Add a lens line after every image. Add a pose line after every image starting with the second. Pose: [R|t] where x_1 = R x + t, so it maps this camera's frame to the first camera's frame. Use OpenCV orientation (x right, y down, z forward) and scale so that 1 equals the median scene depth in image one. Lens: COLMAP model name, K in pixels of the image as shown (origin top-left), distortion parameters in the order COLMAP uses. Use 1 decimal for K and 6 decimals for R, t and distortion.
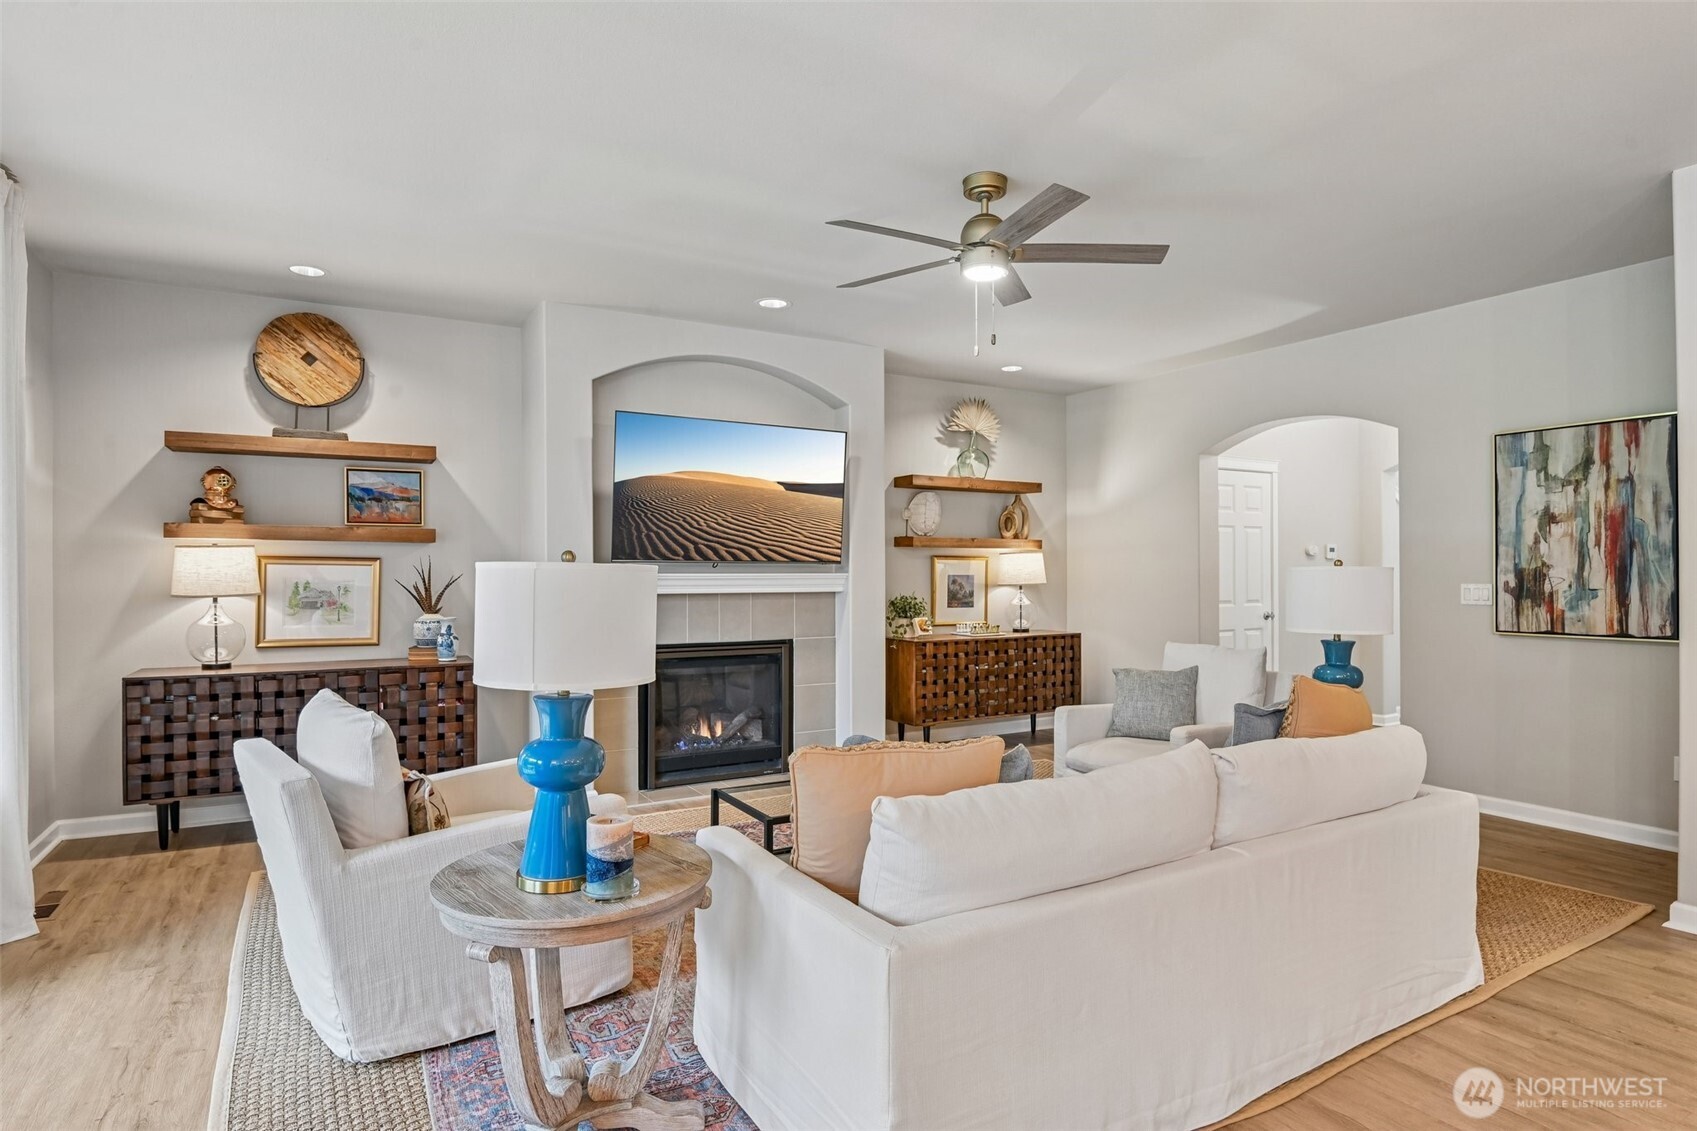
lens RADIAL K [[942.7, 0, 848.5], [0, 942.7, 565.5], [0, 0, 1]] dist [-0.001774, -0.001134]
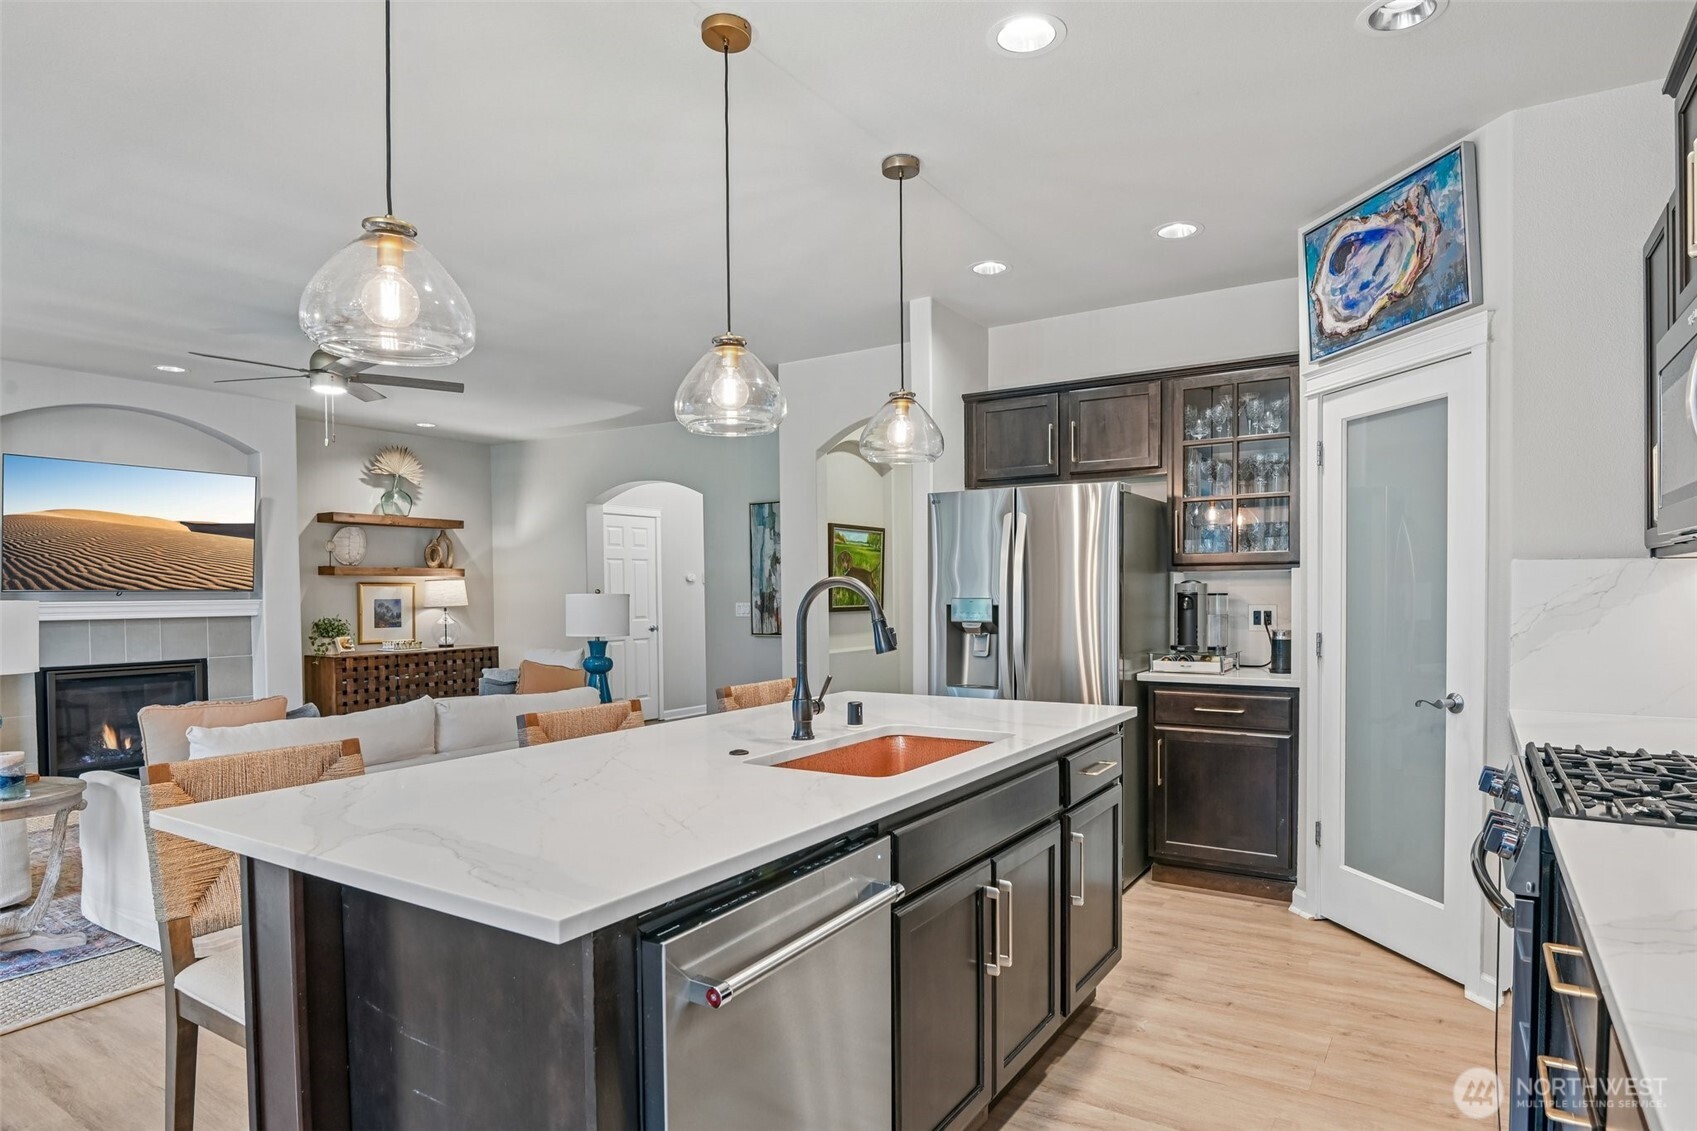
lens RADIAL K [[955.2, 0, 850.4], [0, 955.2, 612.6], [0, 0, 1]] dist [-0.021123, -0.001091]
pose [[0.882245, -0.016493, 0.470501, 0.075681], [0.002845, 0.999555, 0.029703, -0.006851], [-0.470782, -0.024866, 0.881899, -0.304172]]
